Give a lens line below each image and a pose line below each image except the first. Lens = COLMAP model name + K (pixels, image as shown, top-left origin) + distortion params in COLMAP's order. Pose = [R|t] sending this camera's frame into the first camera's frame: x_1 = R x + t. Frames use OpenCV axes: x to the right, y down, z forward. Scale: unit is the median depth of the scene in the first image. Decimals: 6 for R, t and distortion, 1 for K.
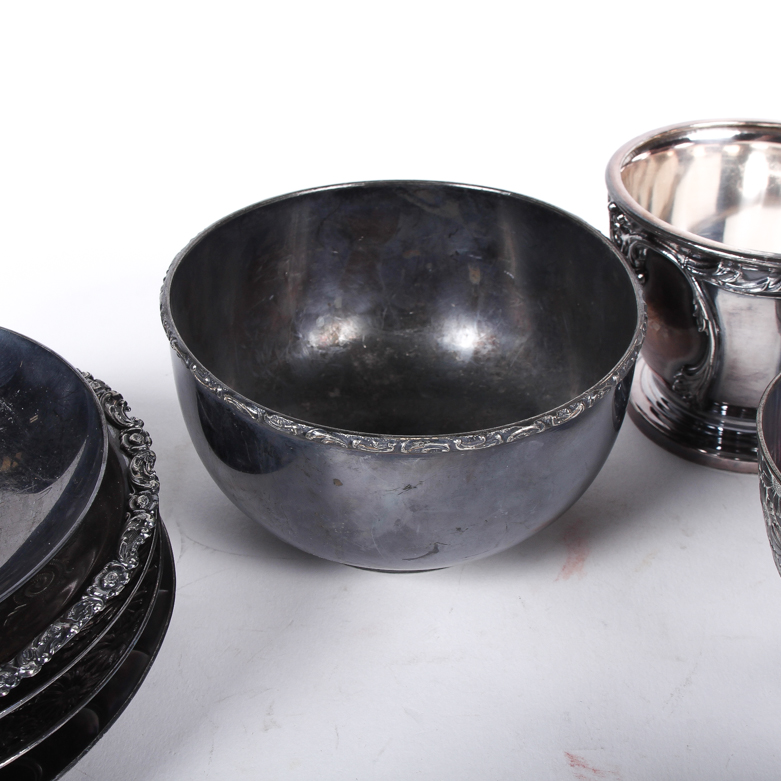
lens RADIAL K [[1354.1, 0, 386.7], [0, 1354.1, 383.5], [0, 0, 1]] dist [-0.094147, 0.000000]
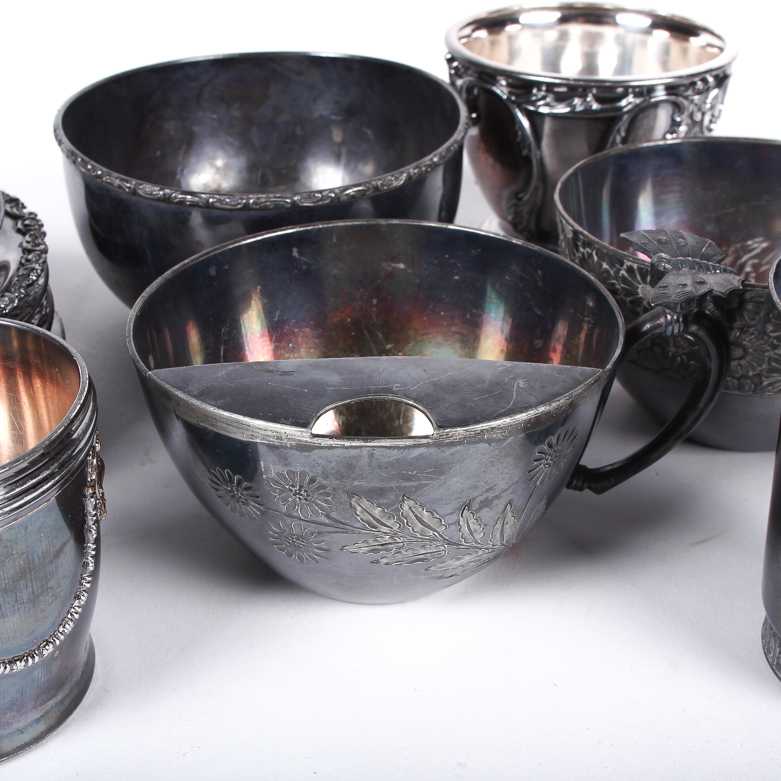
lens RADIAL K [[1354.1, 0, 388.7], [0, 1354.1, 394.7], [0, 0, 1]] dist [-0.094147, 0.000000]
pose [[0.998954, -0.024703, 0.038470, 0.065861], [0.026731, 0.998229, -0.053145, 0.224075], [-0.037089, 0.054118, 0.997845, -0.142643]]
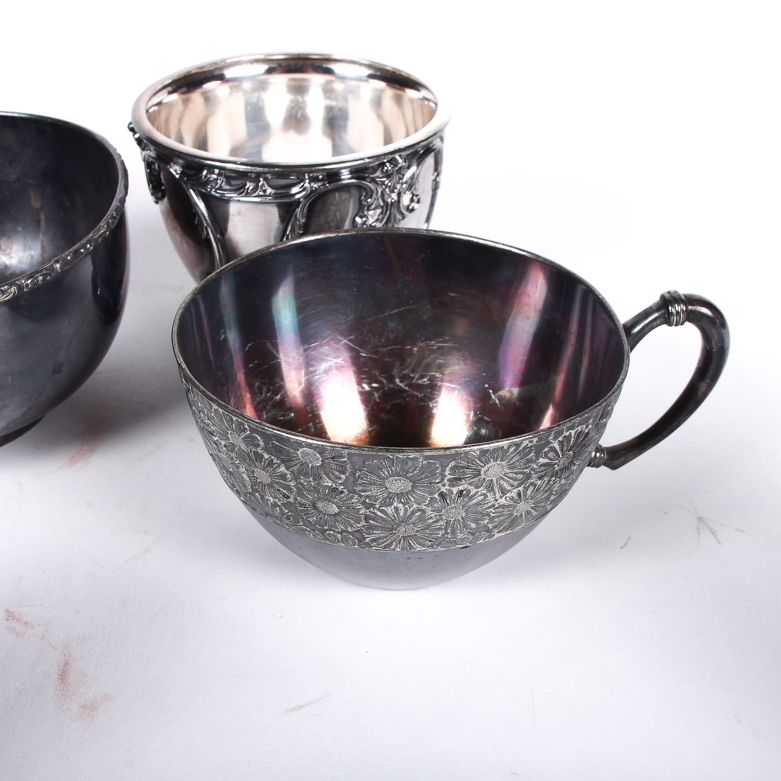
lens RADIAL K [[1354.1, 0, 392.7], [0, 1354.1, 391.5], [0, 0, 1]] dist [-0.094147, 0.000000]
pose [[0.998851, -0.013938, 0.045862, 0.329271], [0.014236, 0.999879, -0.006192, 0.091420], [-0.045770, 0.006838, 0.998929, -0.079475]]
